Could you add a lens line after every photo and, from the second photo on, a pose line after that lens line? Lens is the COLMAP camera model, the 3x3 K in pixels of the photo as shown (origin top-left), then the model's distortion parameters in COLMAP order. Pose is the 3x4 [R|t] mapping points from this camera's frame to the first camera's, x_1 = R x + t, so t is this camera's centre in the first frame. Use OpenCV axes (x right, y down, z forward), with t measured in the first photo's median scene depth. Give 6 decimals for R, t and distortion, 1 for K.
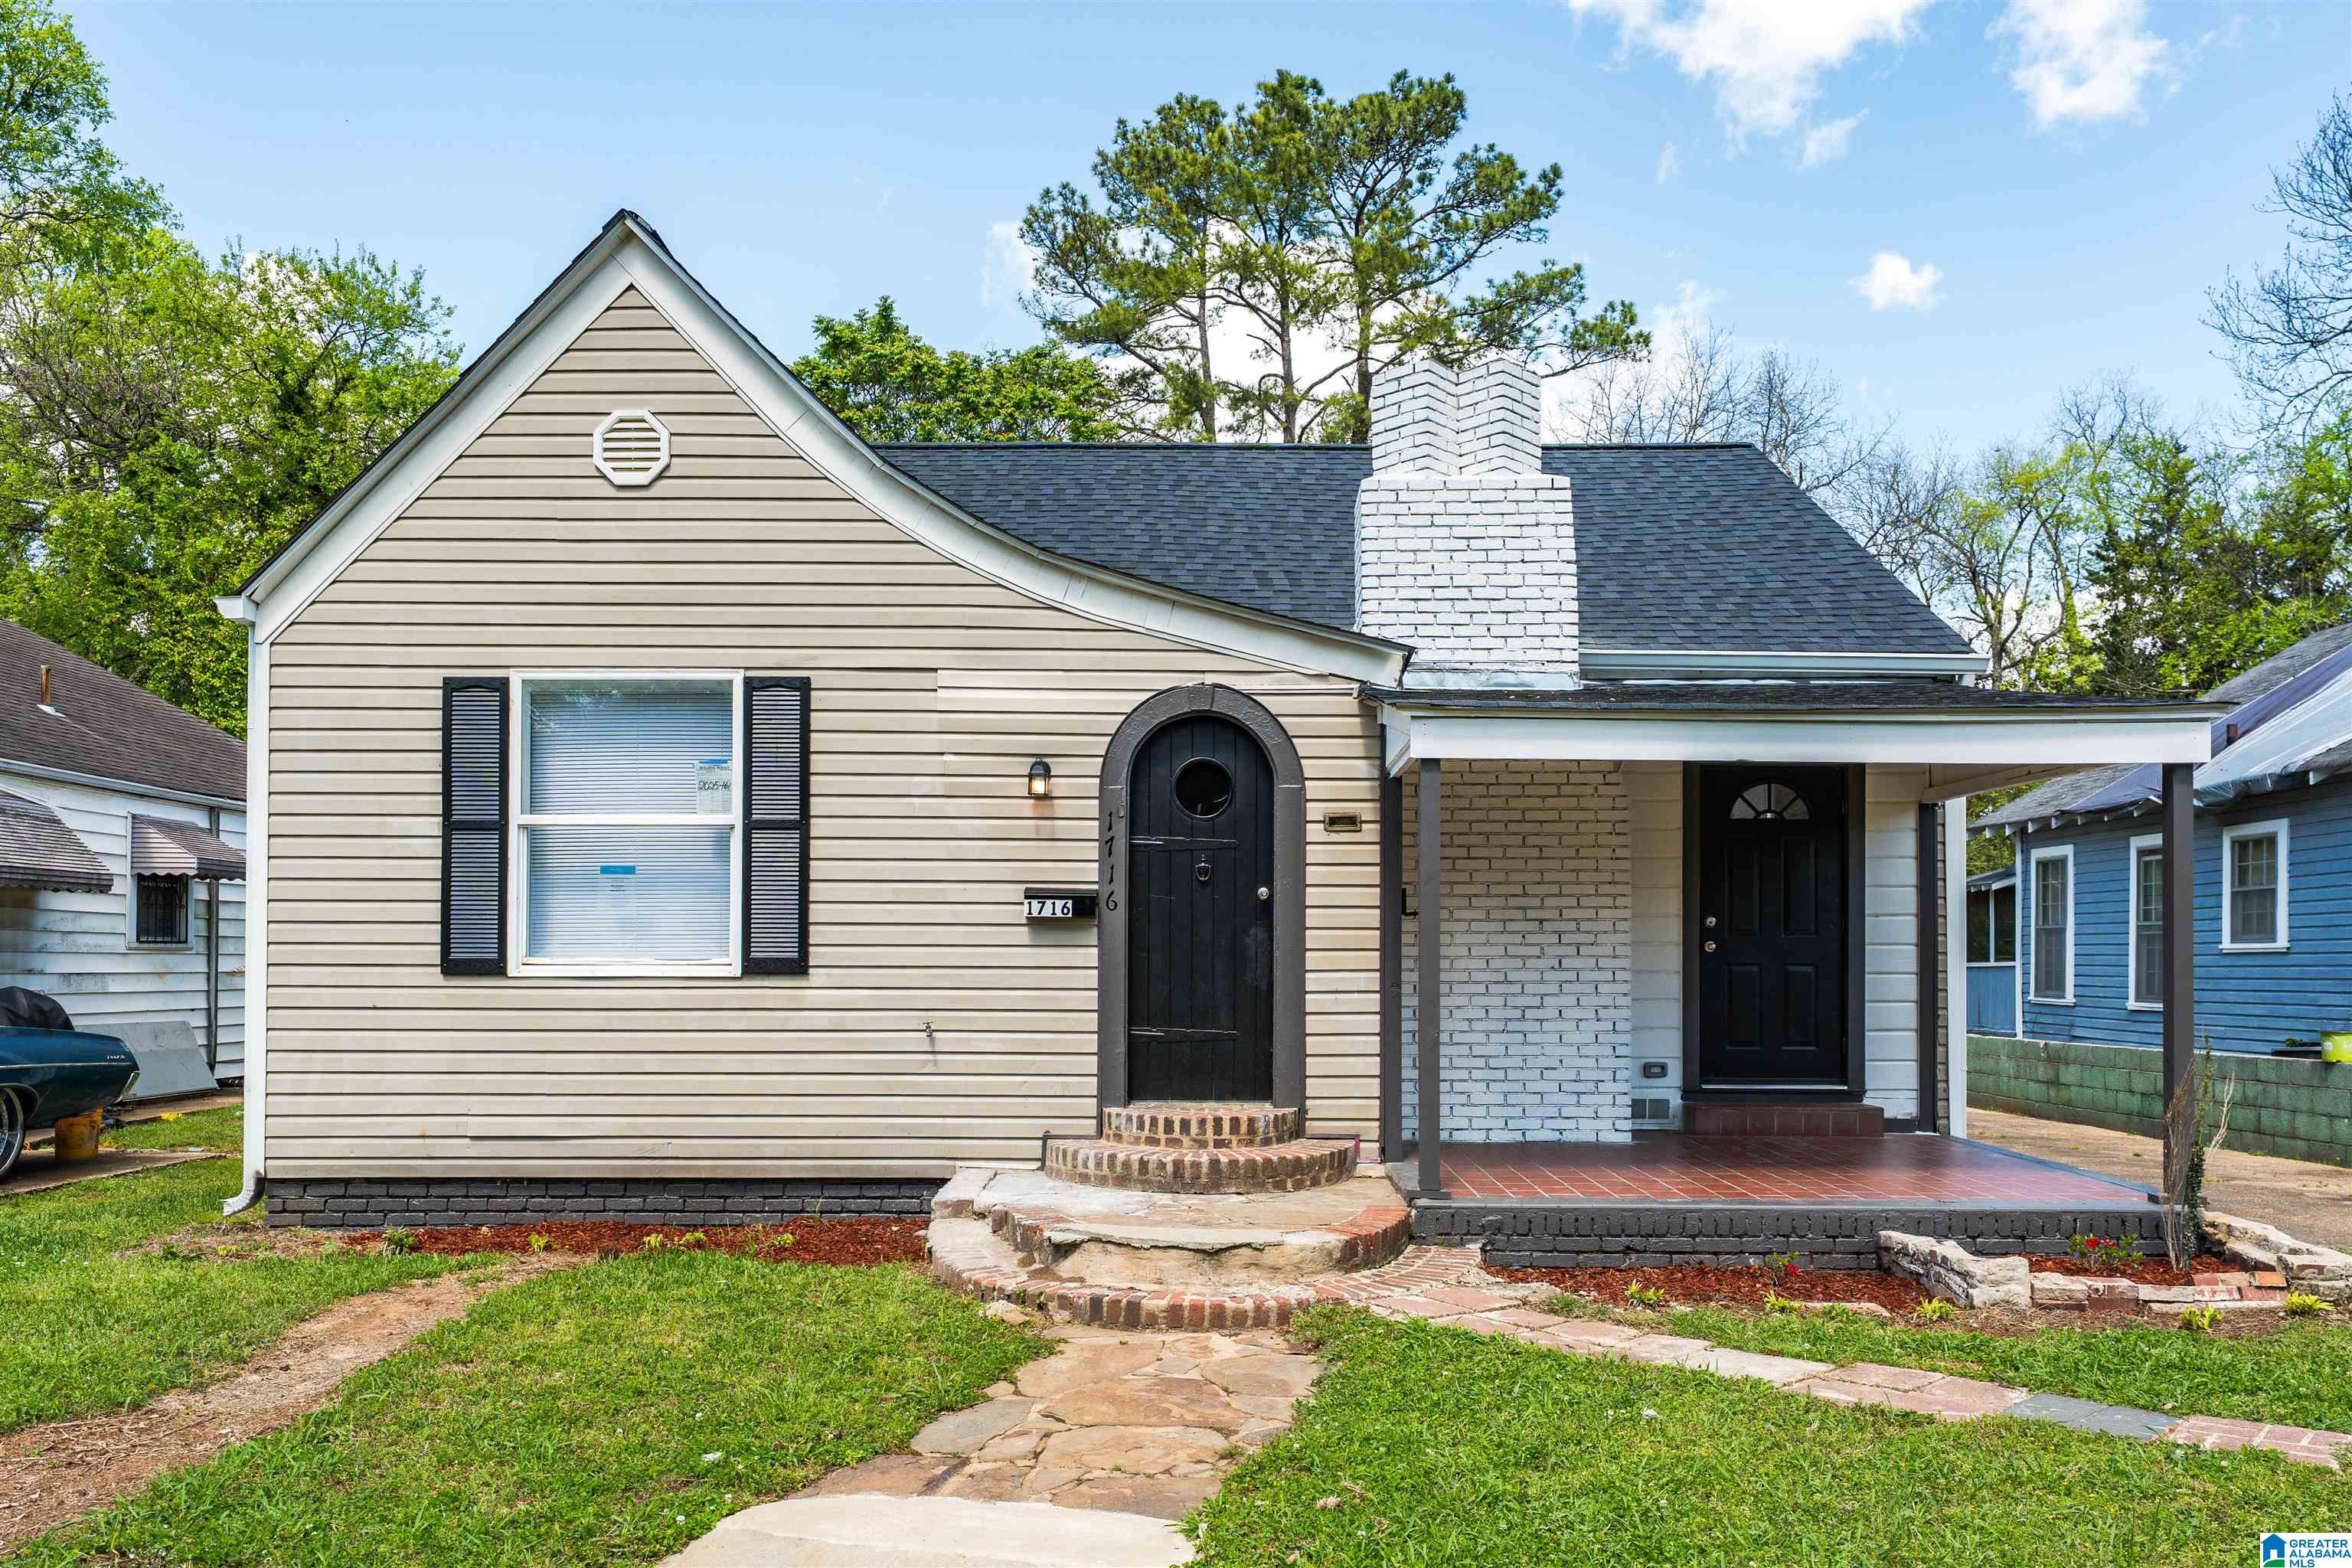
lens RADIAL K [[1506.7, 0, 1175.3], [0, 1506.7, 957.9], [0, 0, 1]] dist [0.001192, -0.000642]
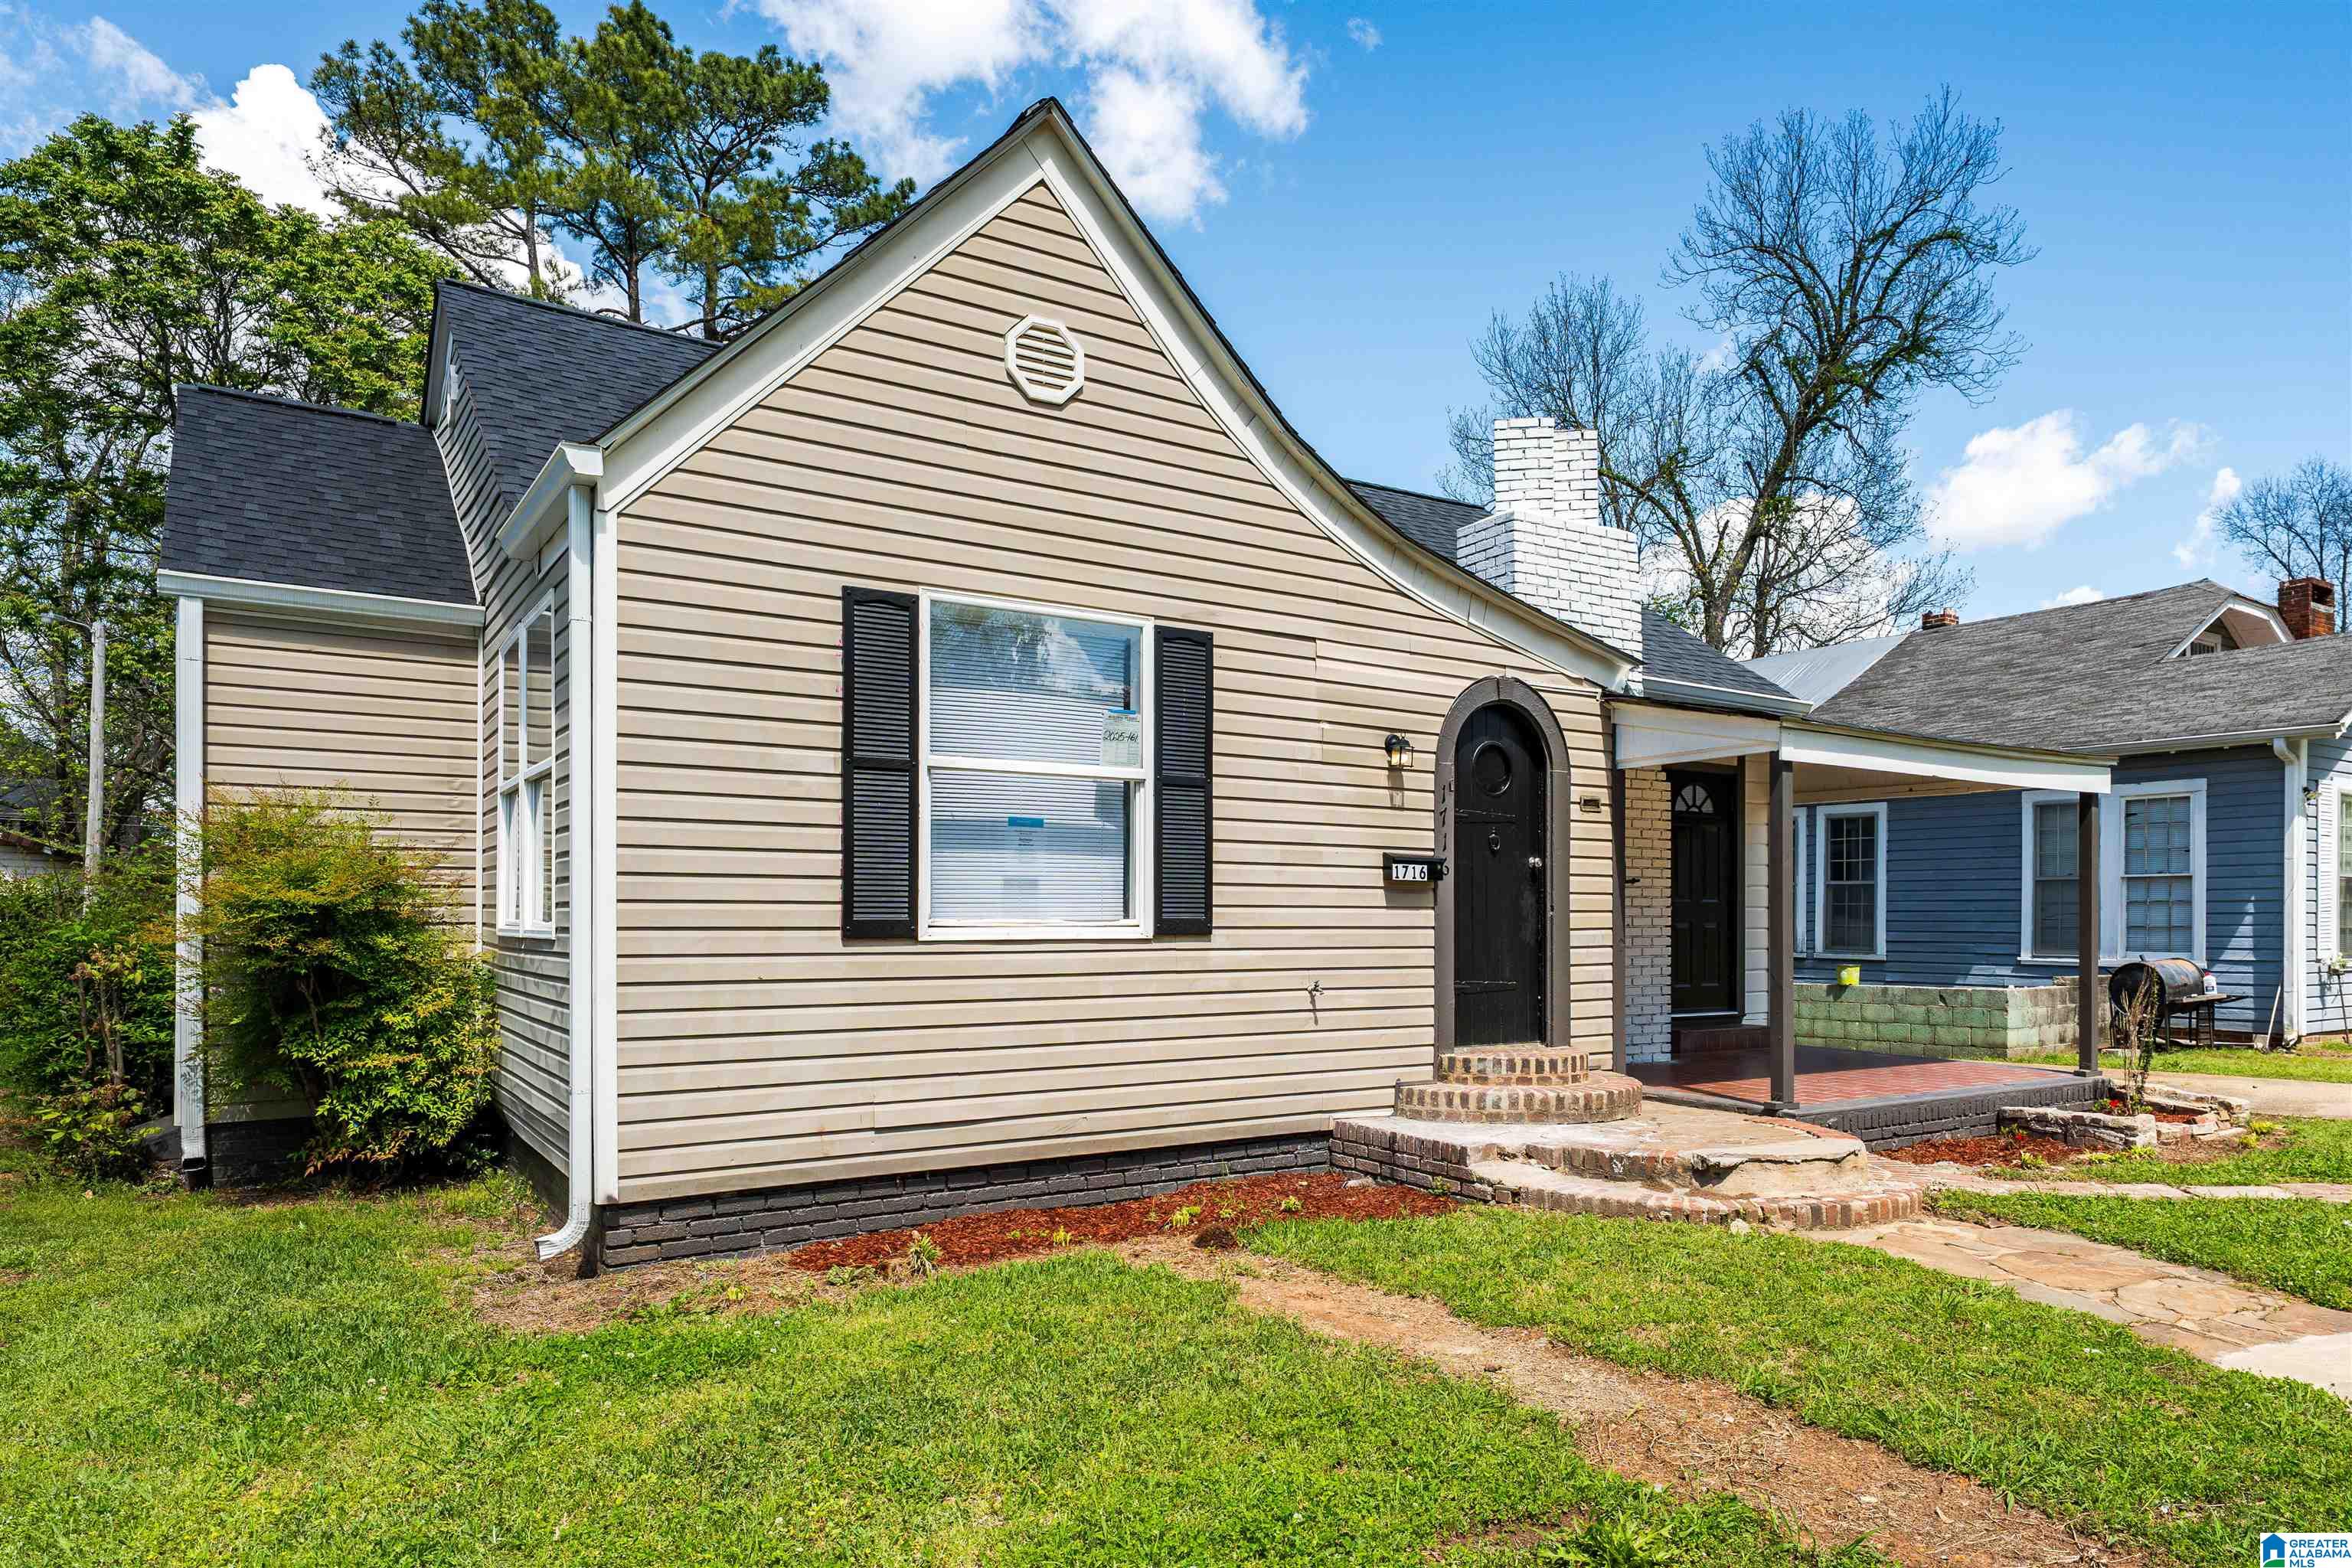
lens RADIAL K [[1408.4, 0, 1174.8], [0, 1408.4, 922.9], [0, 0, 1]] dist [0.000671, 0.000375]
pose [[0.840758, -0.003219, 0.541401, -0.758083], [-0.001160, 0.999969, 0.007747, -0.004493], [-0.541409, -0.007141, 0.840729, 0.237957]]
